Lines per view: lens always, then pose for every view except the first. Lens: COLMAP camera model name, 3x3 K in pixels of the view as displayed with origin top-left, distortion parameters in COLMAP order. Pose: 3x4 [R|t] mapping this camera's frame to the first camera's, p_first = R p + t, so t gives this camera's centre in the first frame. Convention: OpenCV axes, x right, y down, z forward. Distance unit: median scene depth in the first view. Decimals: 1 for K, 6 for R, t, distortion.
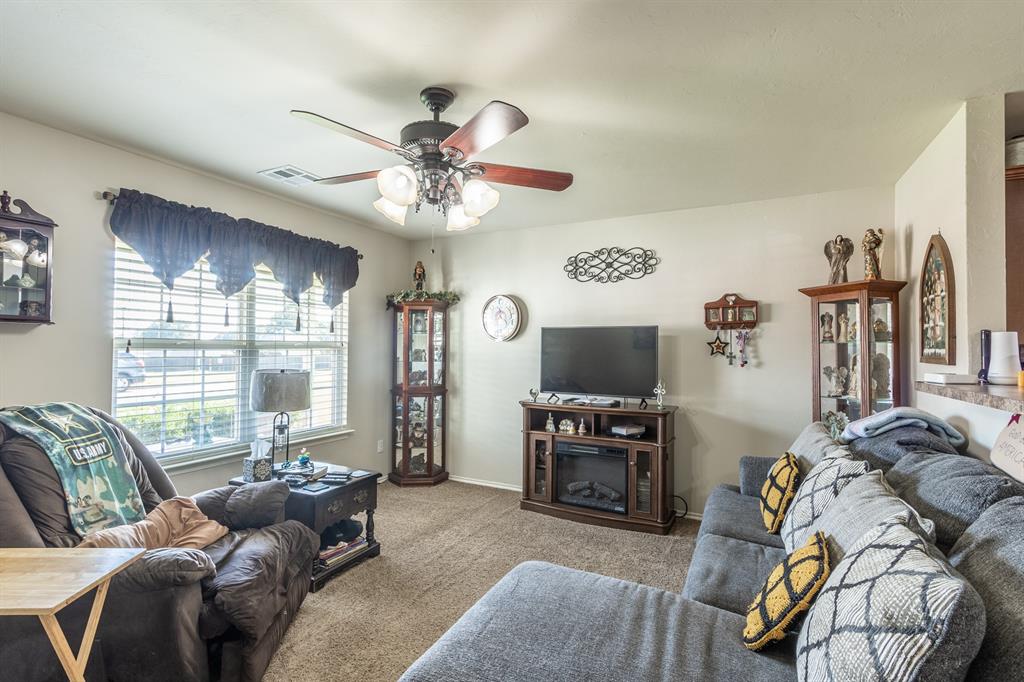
lens RADIAL K [[486.2, 0, 494.8], [0, 486.2, 339.4], [0, 0, 1]] dist [0.001820, 0.000194]
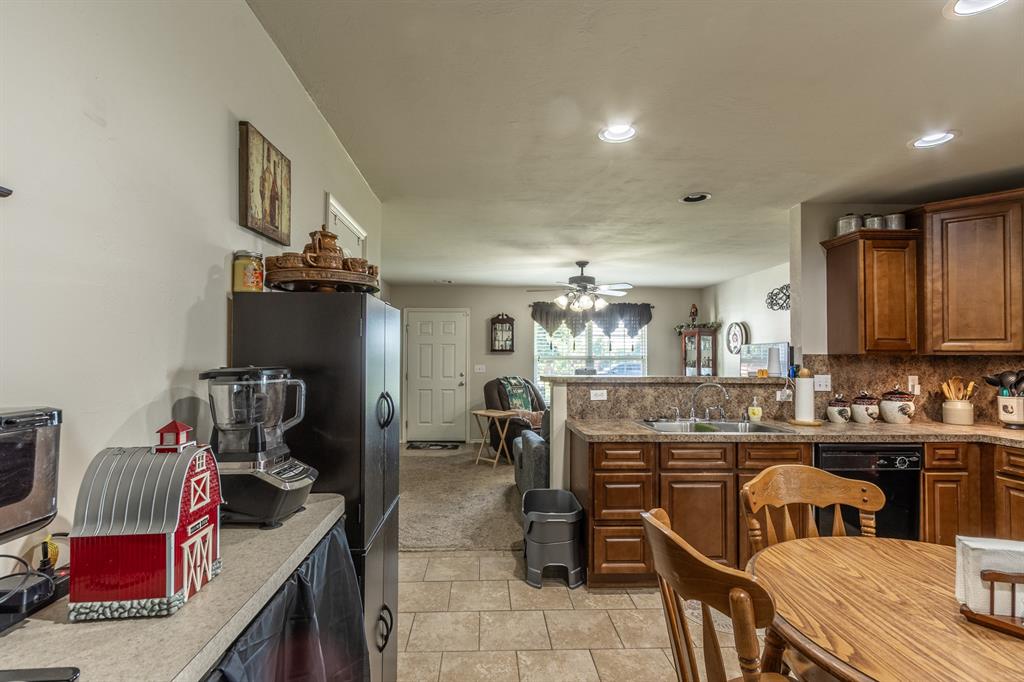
lens RADIAL K [[472.5, 0, 496.4], [0, 472.5, 347.3], [0, 0, 1]] dist [-0.000993, -0.000862]
pose [[0.493269, -0.025481, -0.869503, 1.069227], [0.014287, 0.999673, -0.021190, 0.002806], [0.869759, -0.001970, 0.493472, -0.385296]]
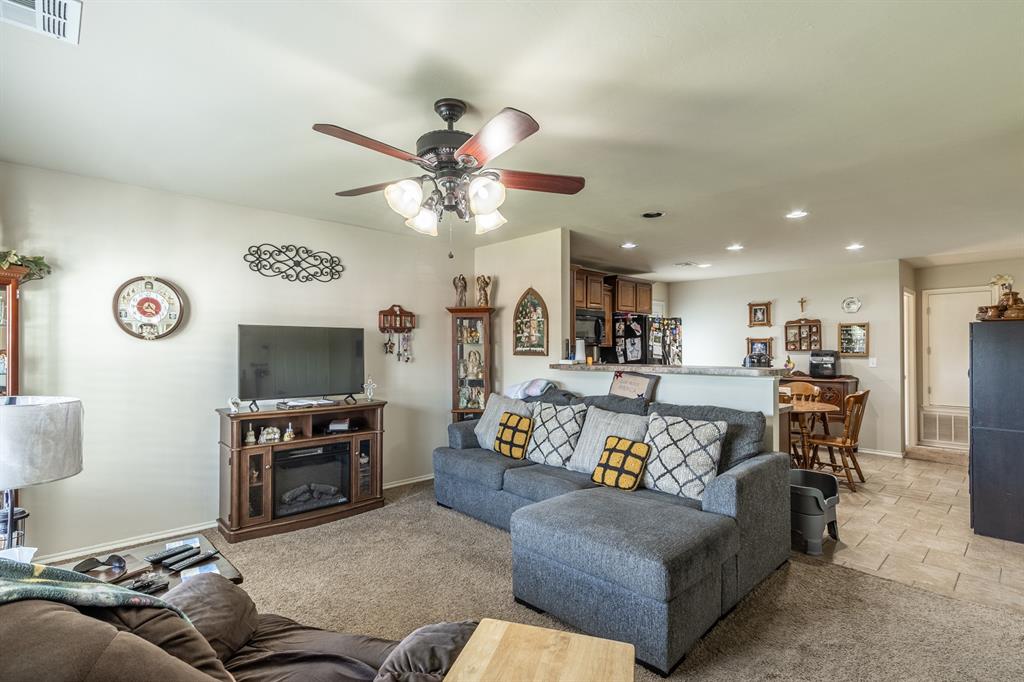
lens RADIAL K [[489.9, 0, 502.3], [0, 489.9, 346.1], [0, 0, 1]] dist [0.012098, -0.000506]
pose [[0.328495, -0.002859, 0.944501, -0.617785], [-0.012845, 0.999889, 0.007494, 0.000256], [-0.944418, -0.014594, 0.328422, 0.311170]]
